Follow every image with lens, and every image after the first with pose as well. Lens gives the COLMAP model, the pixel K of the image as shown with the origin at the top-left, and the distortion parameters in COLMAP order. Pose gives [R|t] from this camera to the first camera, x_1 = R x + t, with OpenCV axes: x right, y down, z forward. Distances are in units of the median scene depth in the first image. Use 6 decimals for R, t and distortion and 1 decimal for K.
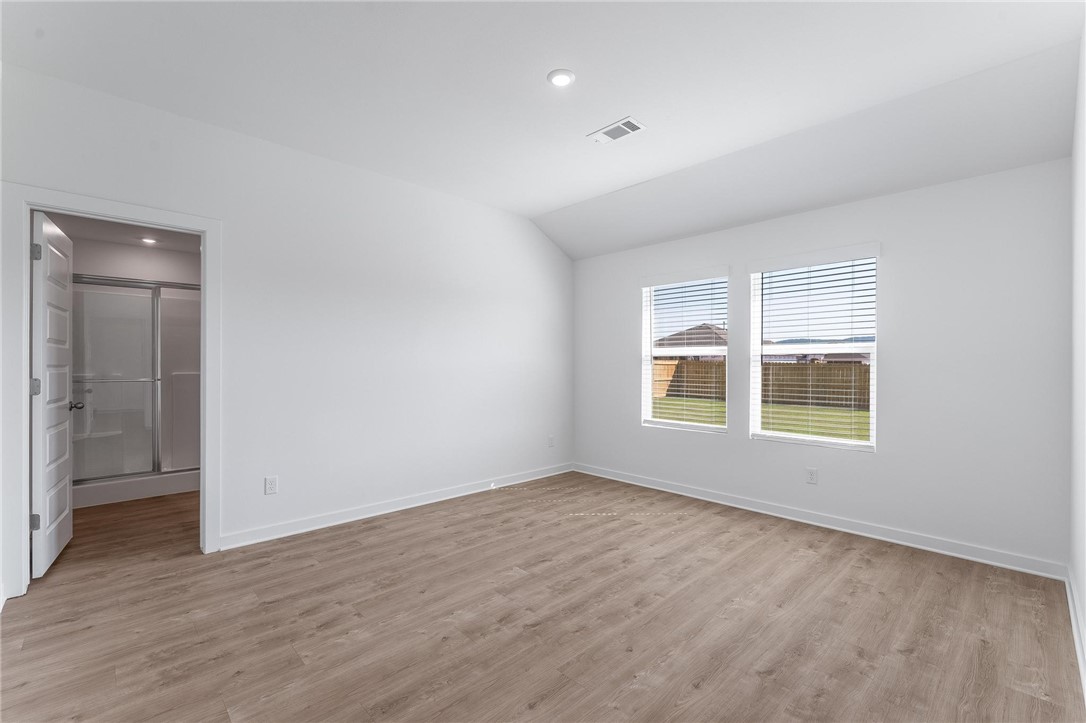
lens RADIAL K [[466.1, 0, 547.4], [0, 466.1, 365.9], [0, 0, 1]] dist [0.001511, 0.000279]
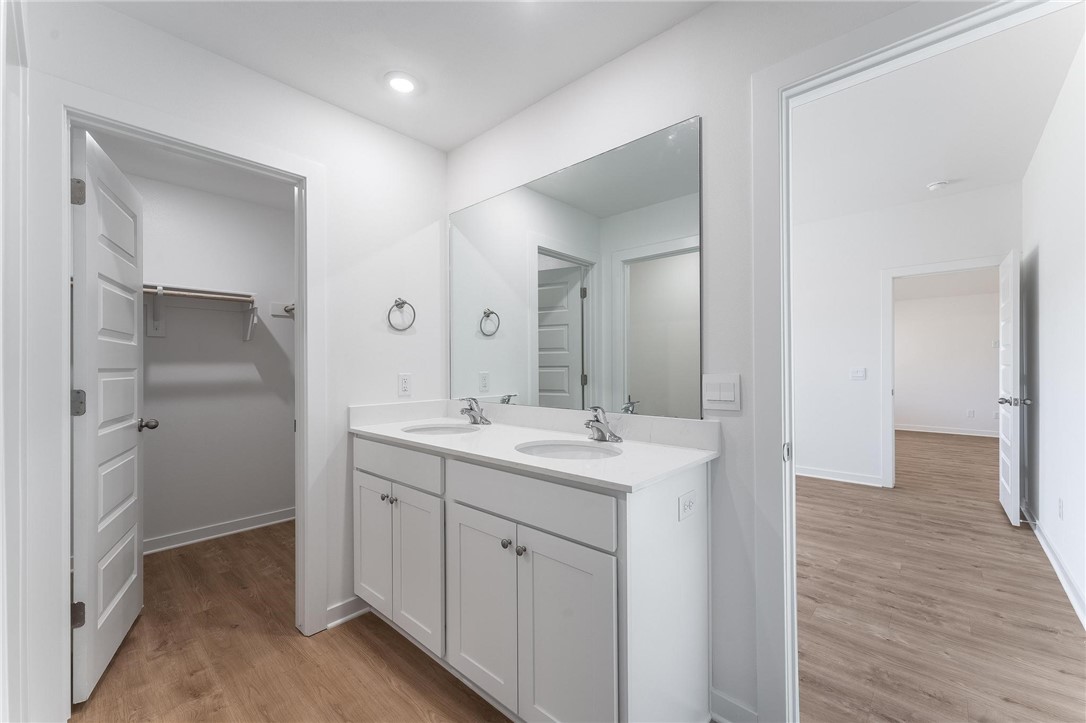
lens RADIAL K [[437.9, 0, 542.6], [0, 437.9, 355.1], [0, 0, 1]] dist [0.001078, 0.000454]
pose [[-0.061520, 0.019184, 0.997921, -1.528974], [0.003153, 0.999814, -0.019026, 0.000120], [-0.998101, 0.001976, -0.061569, 1.658634]]
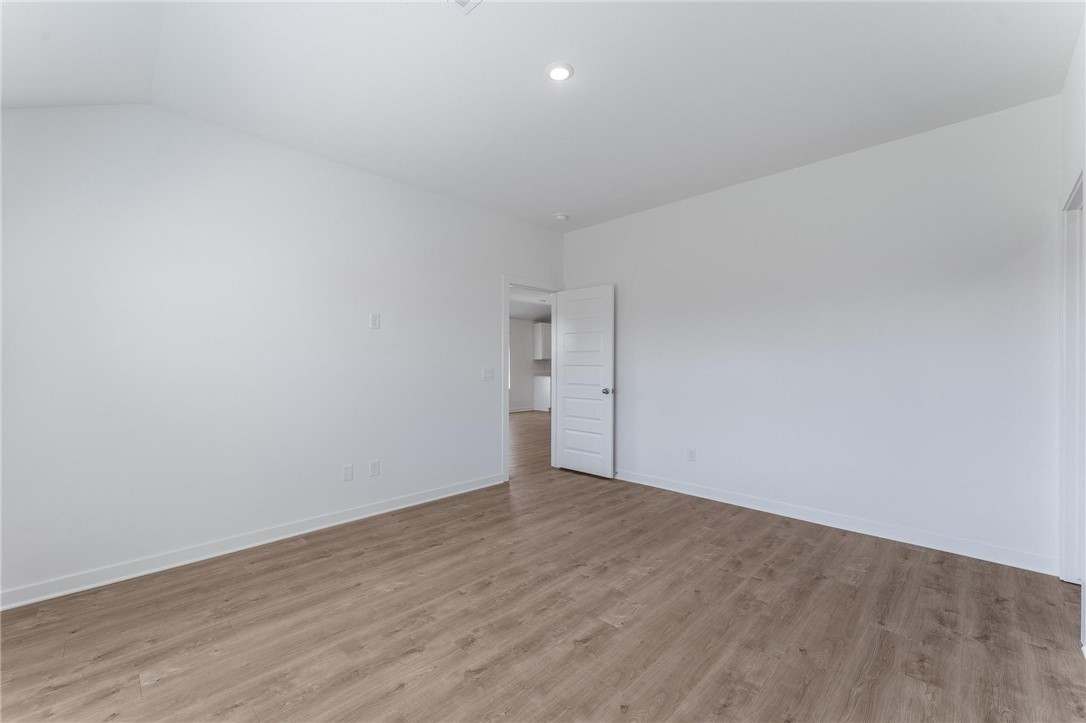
lens RADIAL K [[437.9, 0, 542.6], [0, 437.9, 355.1], [0, 0, 1]] dist [0.001078, 0.000454]
pose [[-0.999867, -0.001271, -0.016254, 0.084512], [-0.000967, 0.999824, -0.018716, -0.004300], [0.016275, -0.018698, -0.999693, 2.072108]]
